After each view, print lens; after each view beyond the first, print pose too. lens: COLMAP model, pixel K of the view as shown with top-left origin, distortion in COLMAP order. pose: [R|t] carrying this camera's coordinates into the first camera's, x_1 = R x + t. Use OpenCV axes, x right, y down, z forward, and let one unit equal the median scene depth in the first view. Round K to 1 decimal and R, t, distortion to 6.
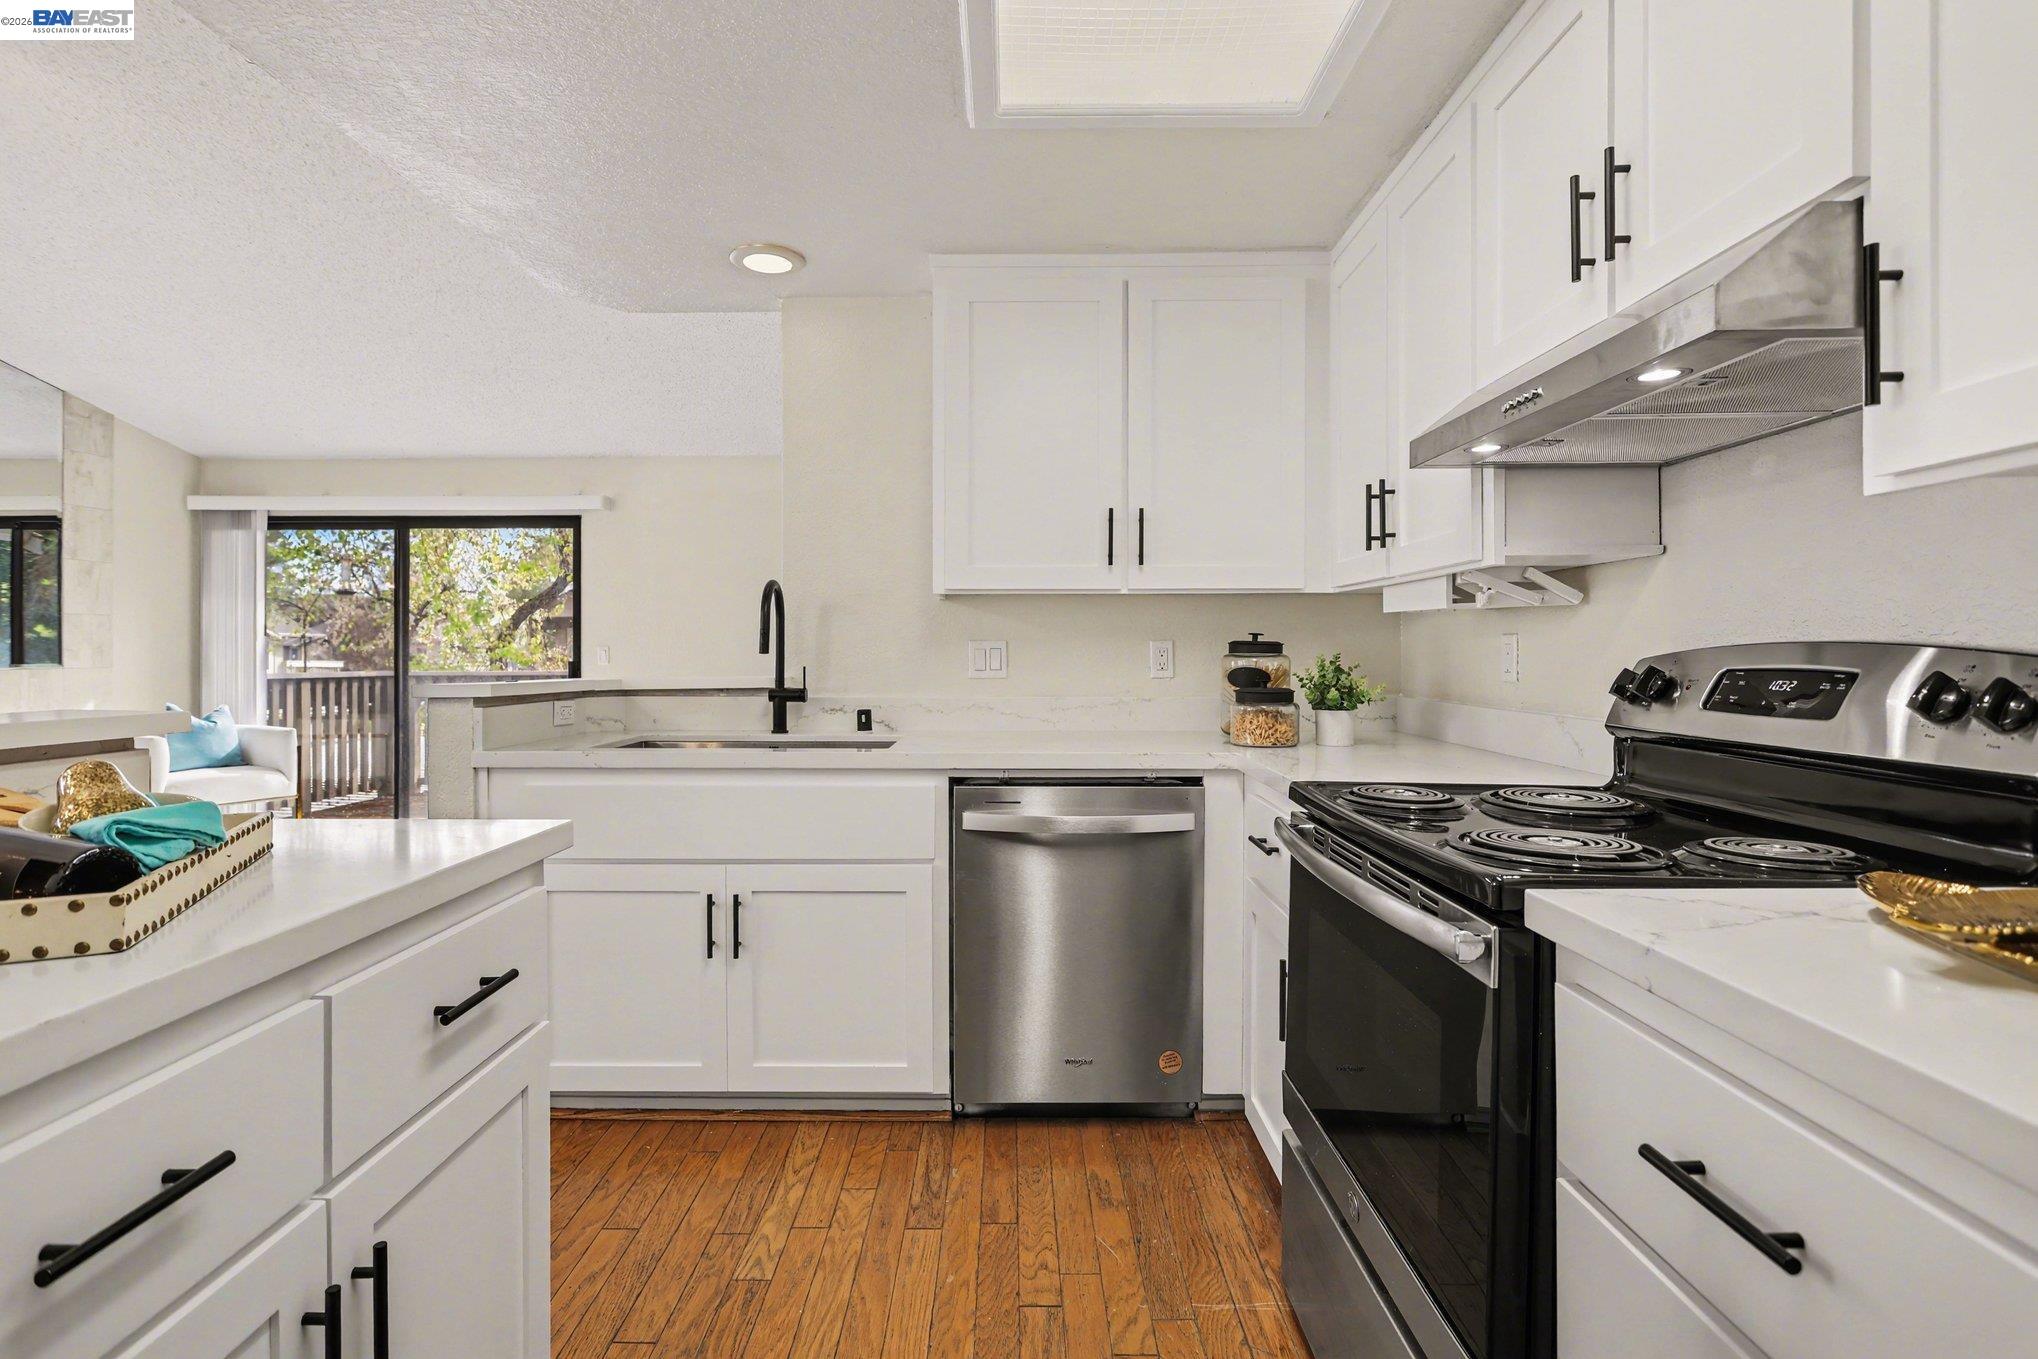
lens RADIAL K [[957.6, 0, 1009.9], [0, 957.6, 665.6], [0, 0, 1]] dist [-0.003101, 0.000484]
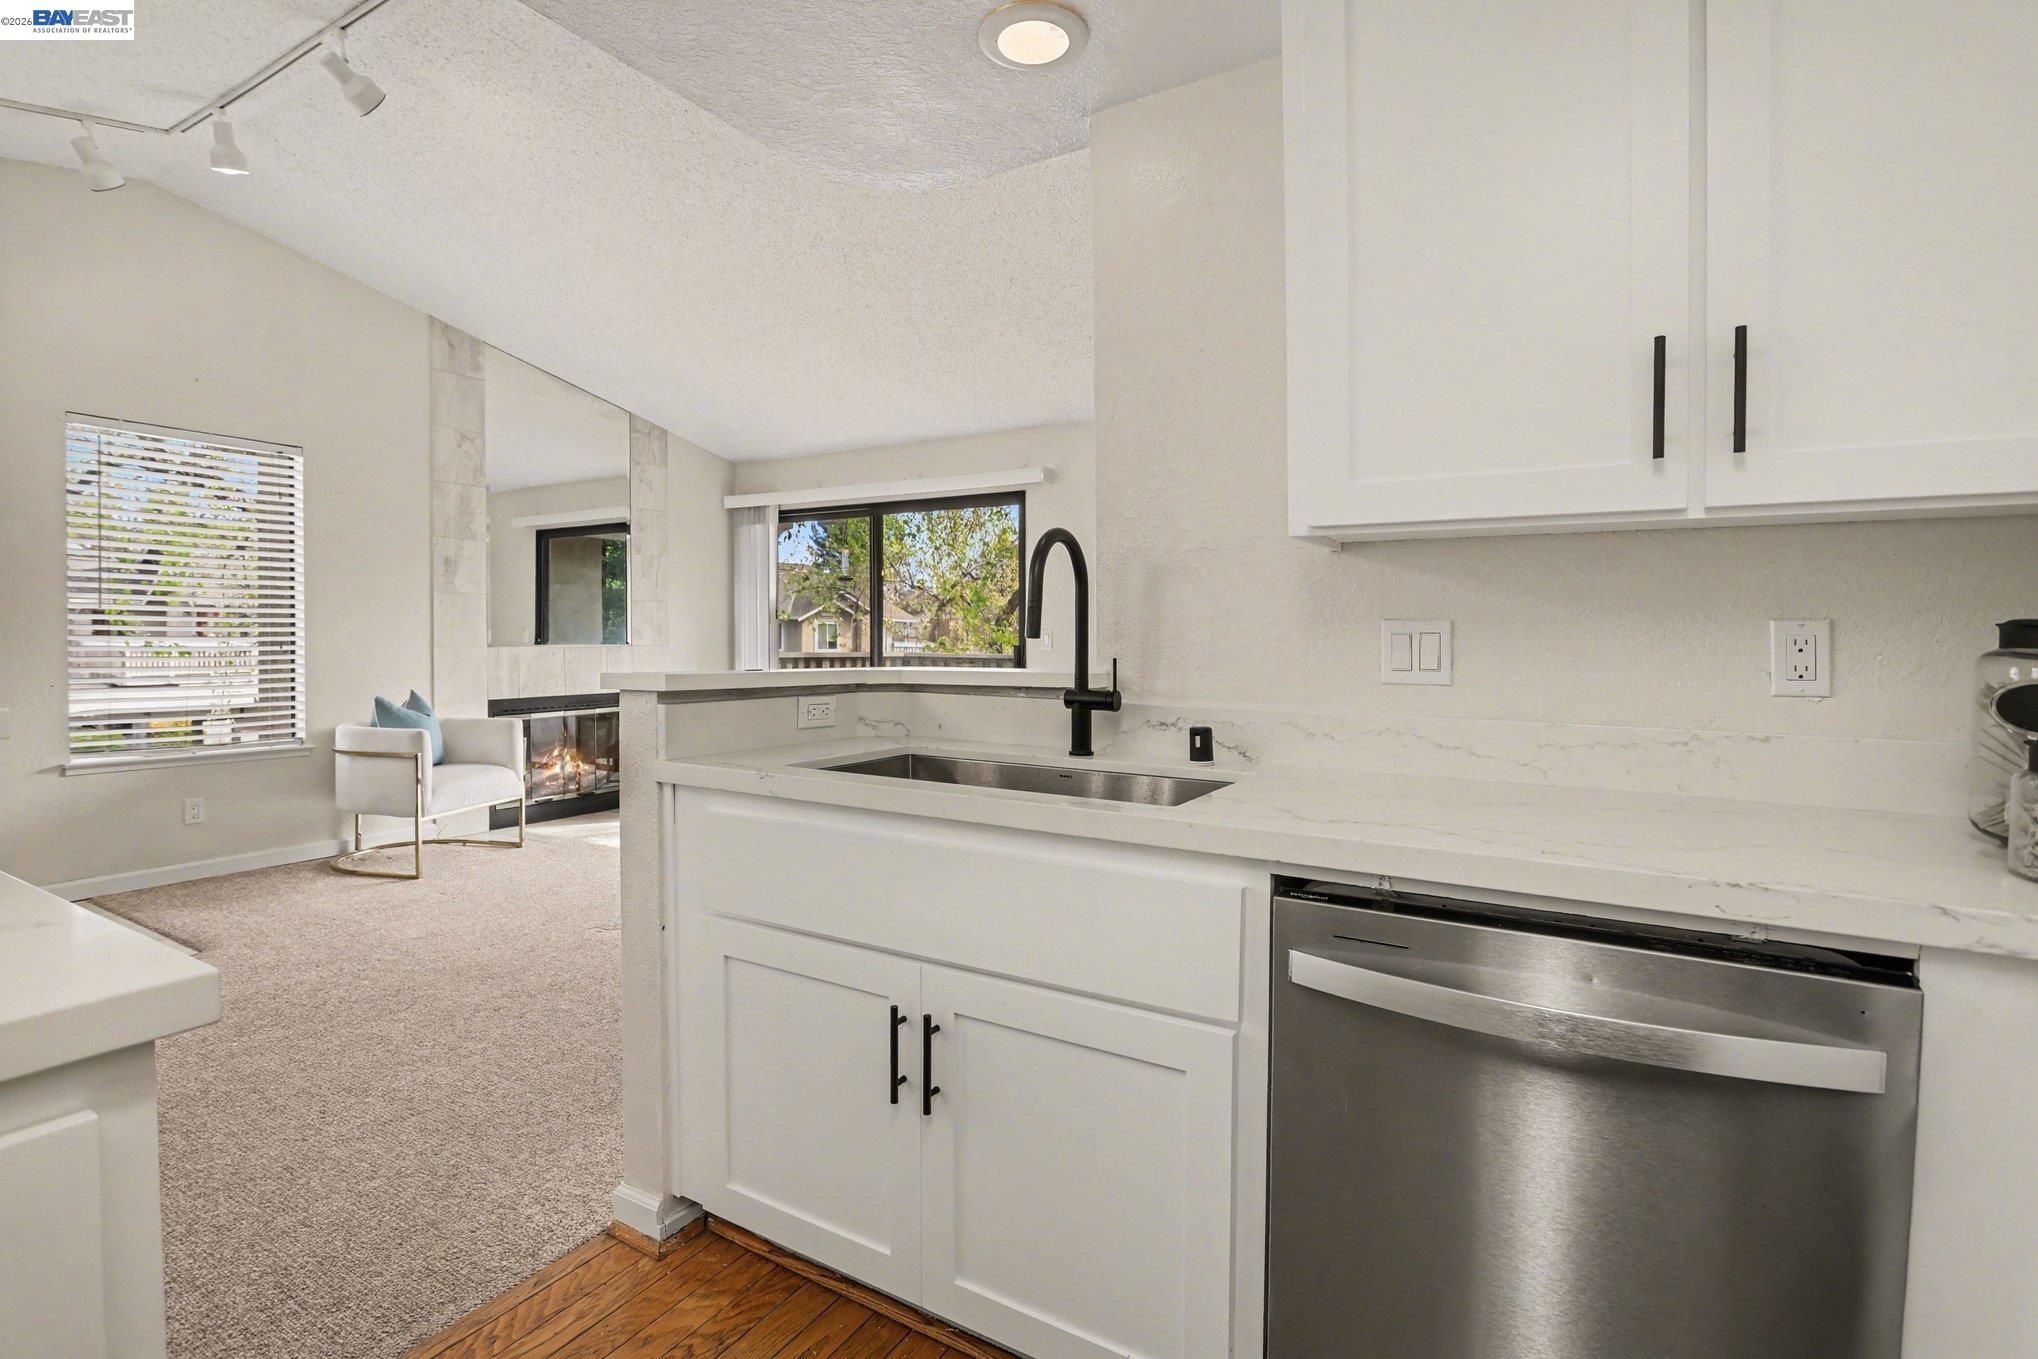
lens RADIAL K [[957.6, 0, 1009.9], [0, 957.6, 665.6], [0, 0, 1]] dist [-0.003101, 0.000484]
pose [[0.856754, 0.024889, -0.515125, 0.065314], [-0.017208, 0.999658, 0.019679, -0.005594], [0.515439, -0.007996, 0.856889, 0.380254]]
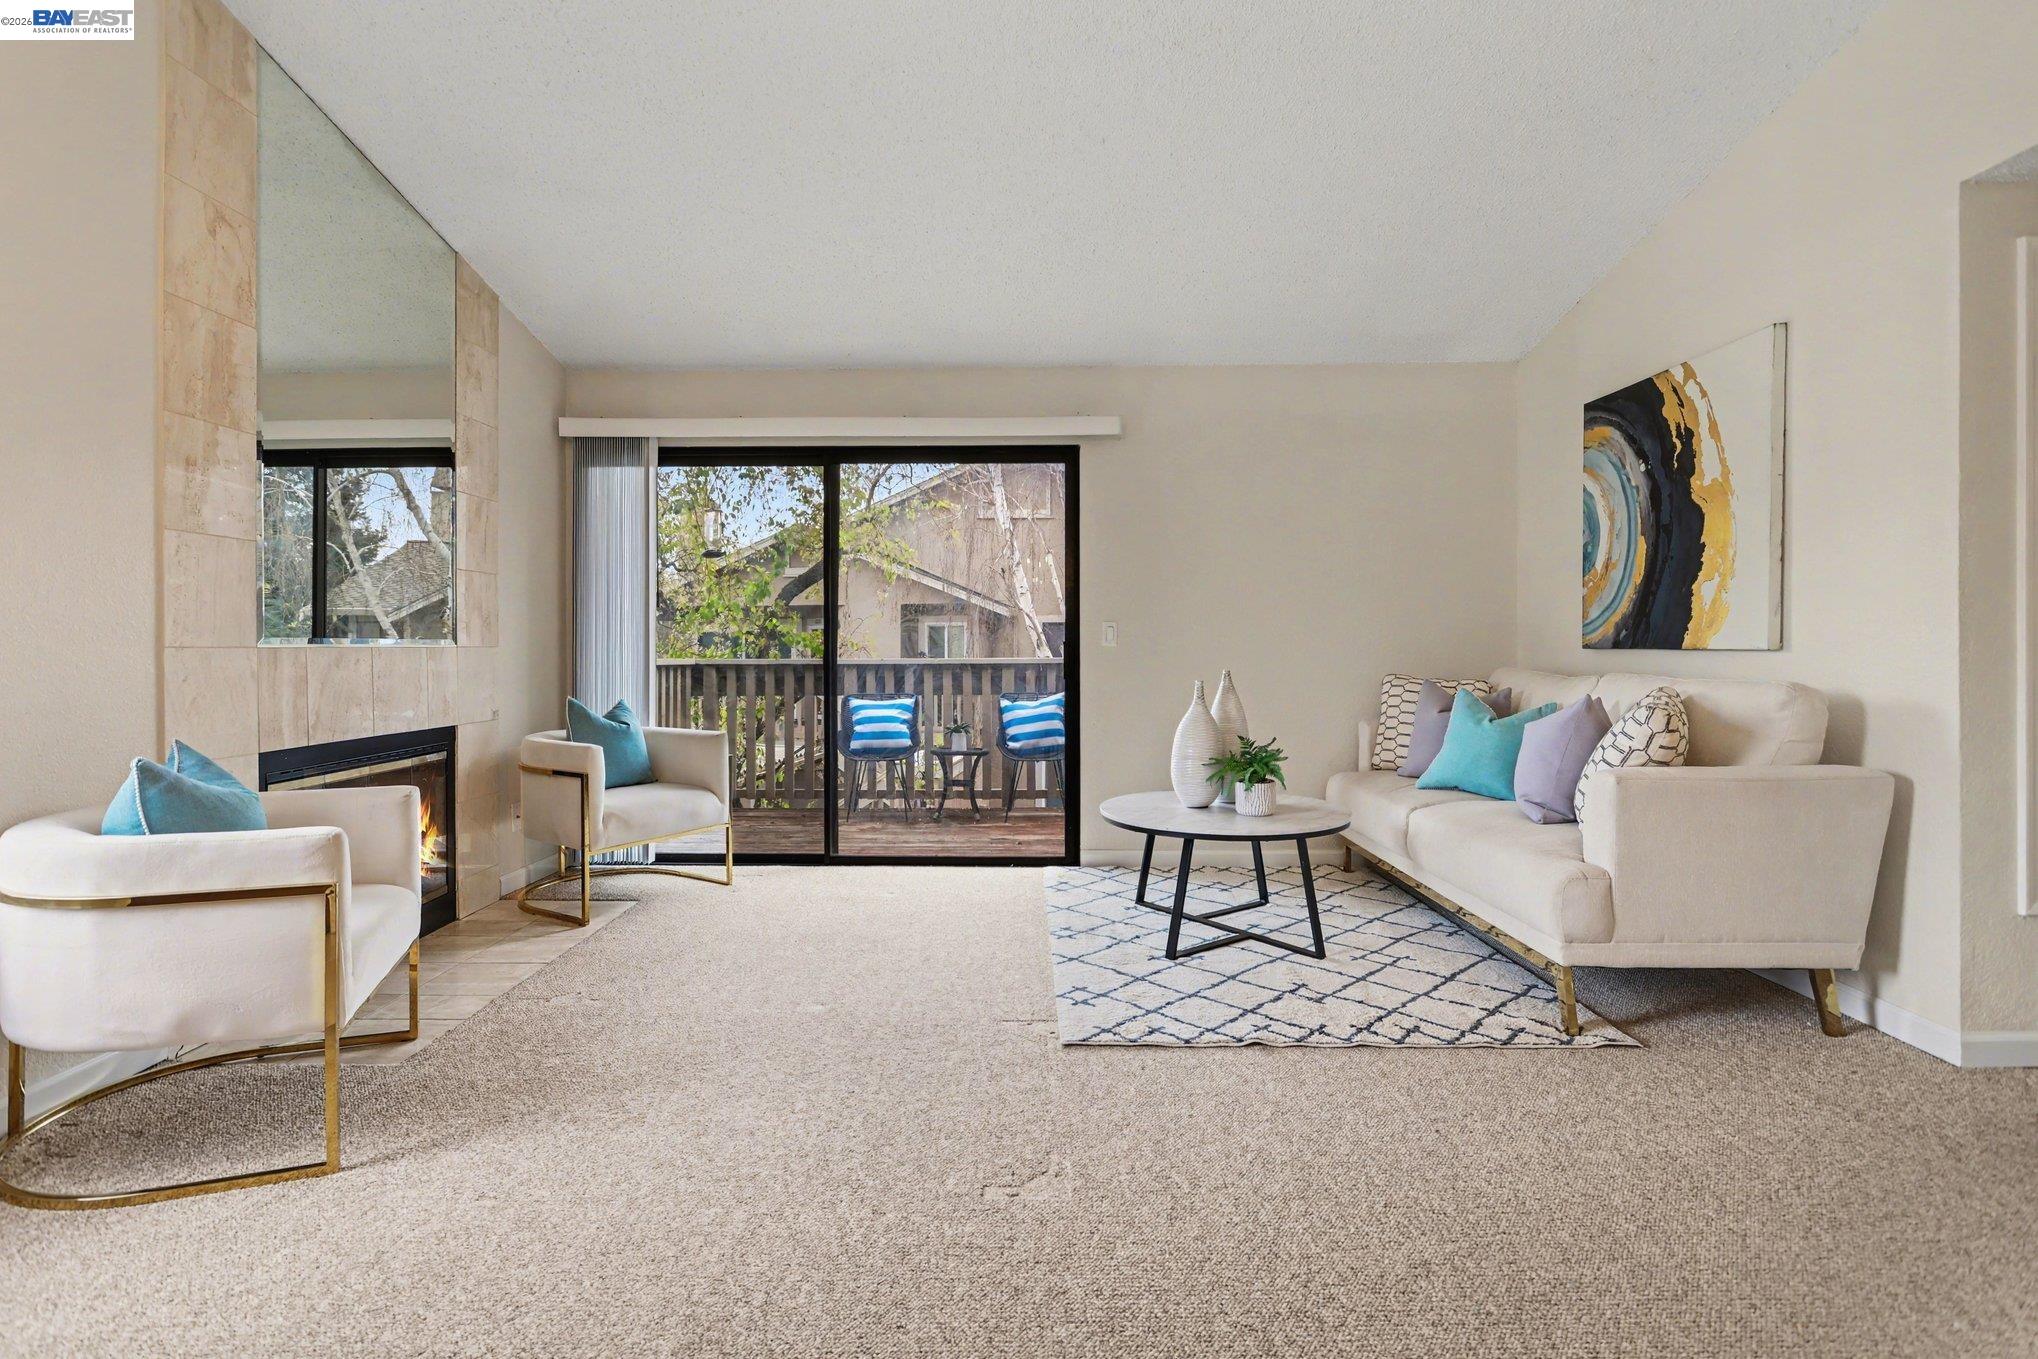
lens RADIAL K [[964.4, 0, 1024.5], [0, 964.4, 646.0], [0, 0, 1]] dist [0.000099, 0.000504]
pose [[0.999958, -0.001789, 0.008947, -1.028486], [0.001937, 0.999861, -0.016587, 0.026374], [-0.008916, 0.016604, 0.999822, 0.514144]]
